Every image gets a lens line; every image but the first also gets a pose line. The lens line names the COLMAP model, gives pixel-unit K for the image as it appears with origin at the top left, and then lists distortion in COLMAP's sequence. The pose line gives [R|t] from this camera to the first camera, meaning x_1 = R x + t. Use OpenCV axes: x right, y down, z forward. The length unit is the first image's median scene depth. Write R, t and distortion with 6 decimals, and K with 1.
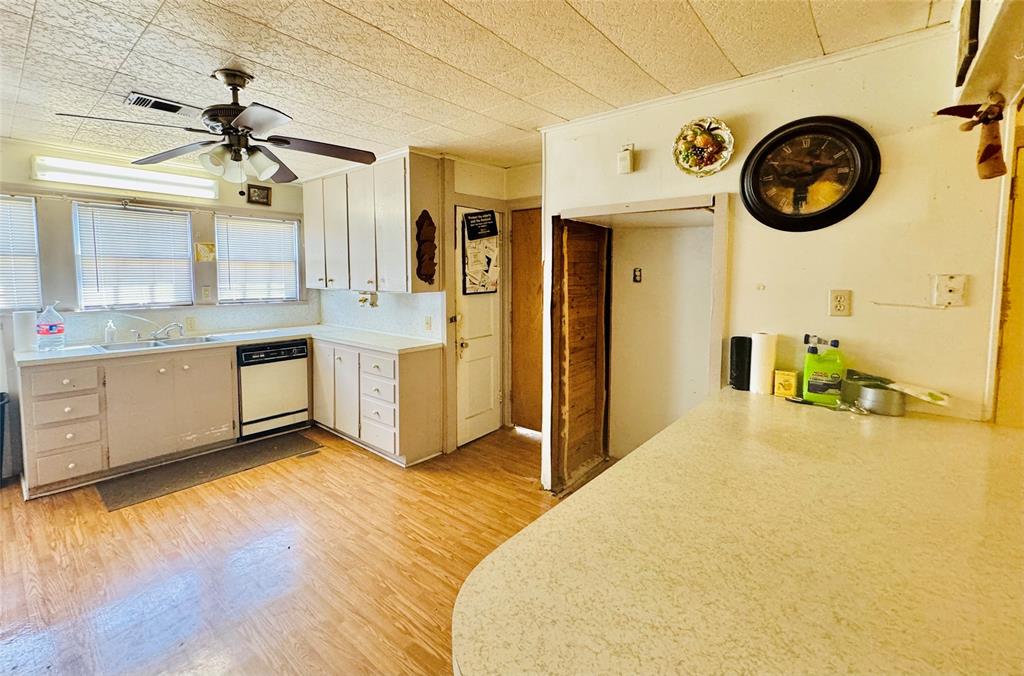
lens RADIAL K [[444.0, 0, 461.3], [0, 444.0, 306.5], [0, 0, 1]] dist [-0.000872, -0.000225]
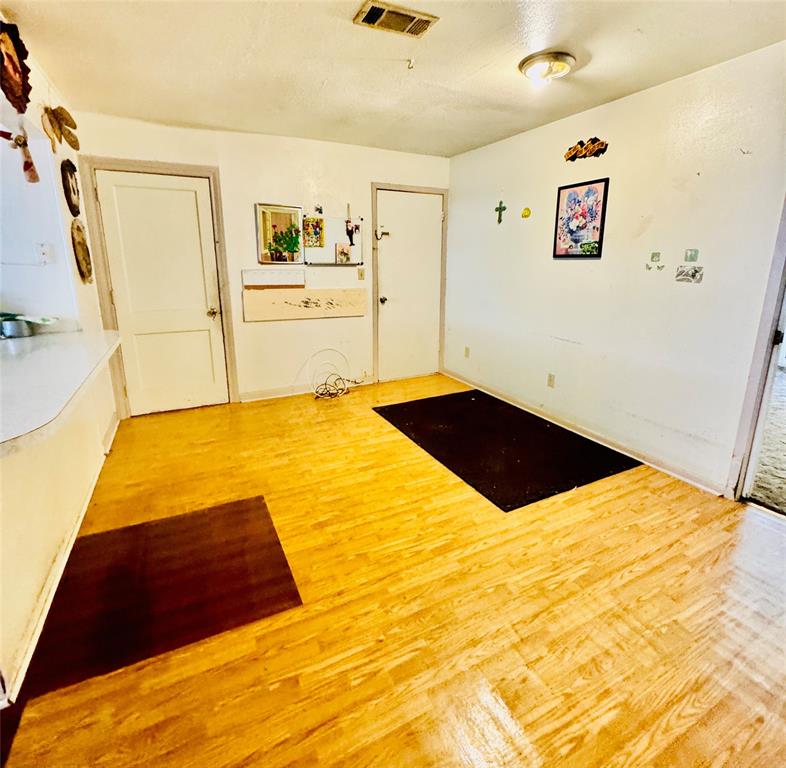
lens RADIAL K [[417.9, 0, 392.4], [0, 417.9, 355.1], [0, 0, 1]] dist [-0.002585, 0.001771]
pose [[0.343767, -0.202945, 0.916863, 0.036489], [0.066021, 0.979175, 0.191984, 0.058060], [-0.936731, -0.005465, 0.350007, -0.354473]]
